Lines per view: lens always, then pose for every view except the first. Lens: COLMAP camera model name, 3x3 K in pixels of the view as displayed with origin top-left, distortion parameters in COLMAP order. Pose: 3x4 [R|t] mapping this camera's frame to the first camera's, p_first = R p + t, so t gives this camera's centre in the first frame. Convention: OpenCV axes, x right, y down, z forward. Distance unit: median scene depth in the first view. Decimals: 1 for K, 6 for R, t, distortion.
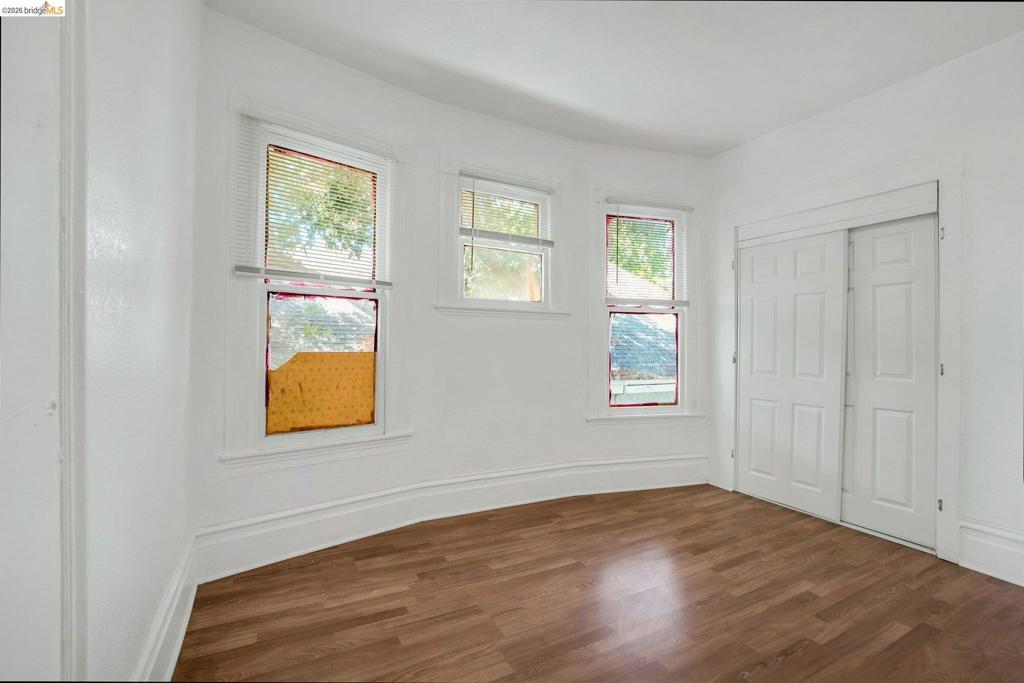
lens RADIAL K [[455.1, 0, 511.1], [0, 455.1, 335.7], [0, 0, 1]] dist [-0.062614, 0.023059]
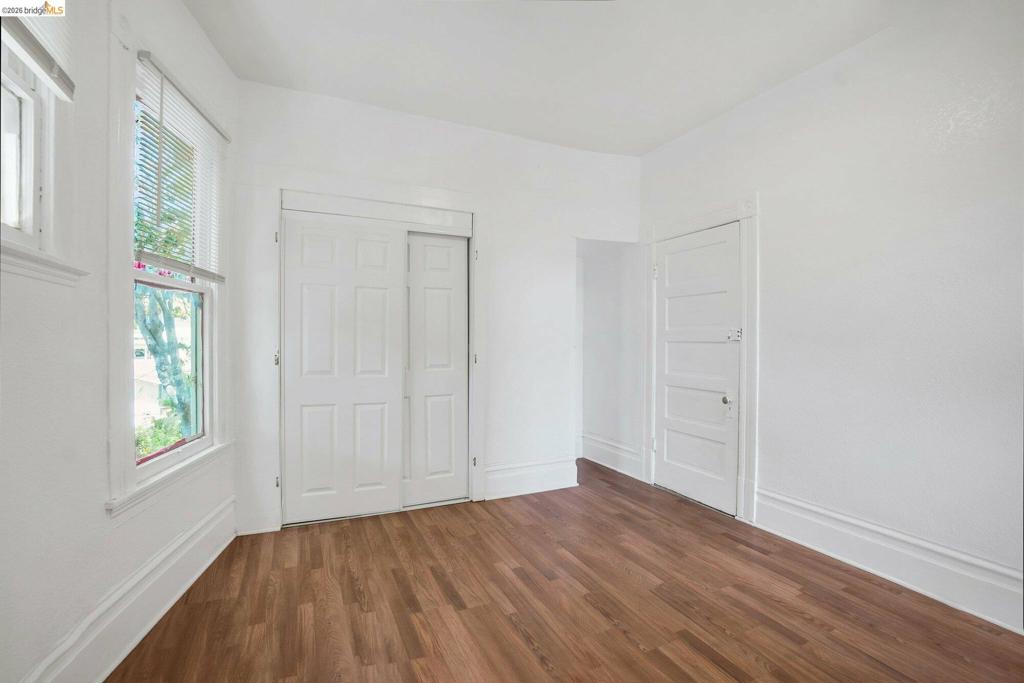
lens RADIAL K [[455.1, 0, 511.1], [0, 455.1, 335.7], [0, 0, 1]] dist [-0.062614, 0.023059]
pose [[0.042913, -0.004549, 0.999068, -0.314215], [-0.024048, 0.999695, 0.005584, -0.001973], [-0.998789, -0.024265, 0.042791, 0.707297]]
